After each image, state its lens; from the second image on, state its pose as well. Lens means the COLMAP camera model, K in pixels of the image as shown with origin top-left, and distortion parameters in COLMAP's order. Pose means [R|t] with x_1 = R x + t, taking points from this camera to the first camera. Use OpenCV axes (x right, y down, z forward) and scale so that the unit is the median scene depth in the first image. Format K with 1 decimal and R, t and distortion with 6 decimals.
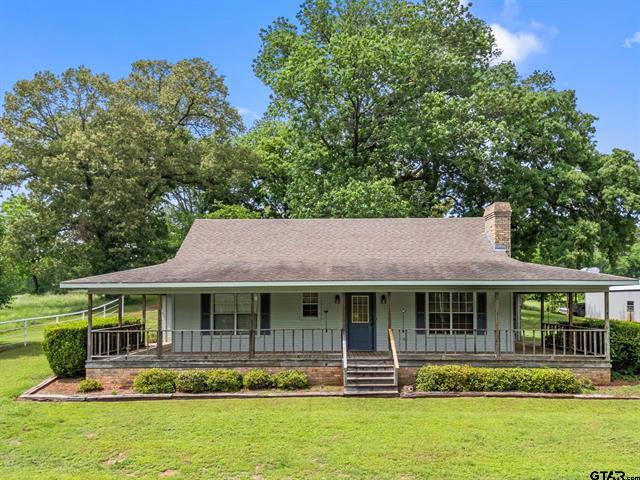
lens RADIAL K [[480.2, 0, 320.0], [0, 480.2, 256.6], [0, 0, 1]] dist [0.060321, -0.050479]
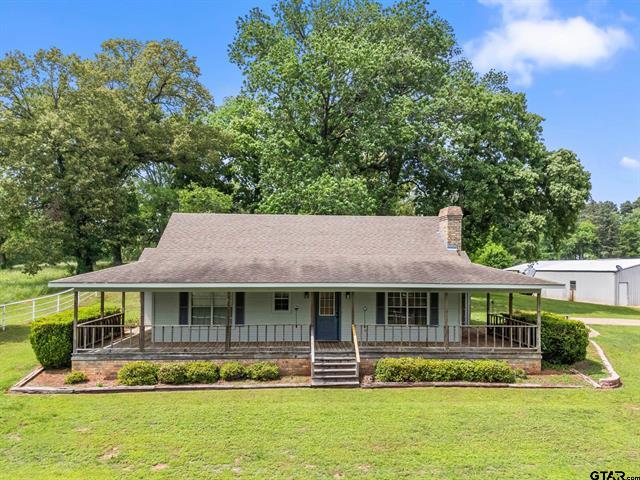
lens RADIAL K [[469.8, 0, 320.0], [0, 469.8, 240.0], [0, 0, 1]] dist [0.048948, -0.035449]
pose [[0.997560, 0.014694, 0.068257, -0.009127], [-0.016607, 0.999483, 0.027543, -0.075705], [-0.067817, -0.028609, 0.997287, -0.079596]]
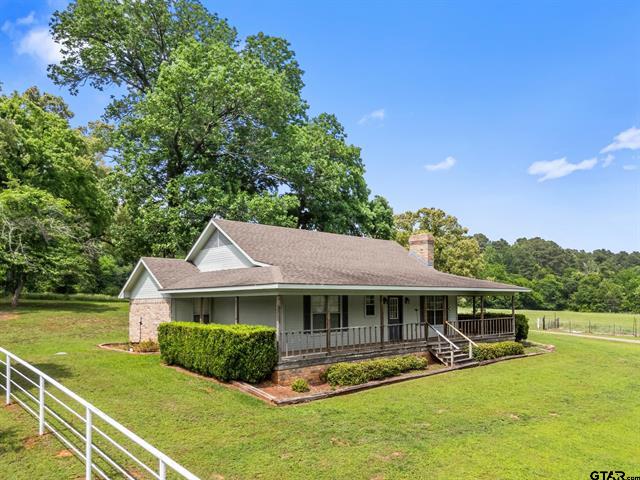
lens RADIAL K [[480.2, 0, 320.0], [0, 480.2, 256.6], [0, 0, 1]] dist [0.060321, -0.050479]
pose [[0.714383, 0.062107, 0.696994, -1.114797], [-0.055474, 0.997945, -0.032067, 0.027205], [-0.697553, -0.015757, 0.716360, 0.250758]]
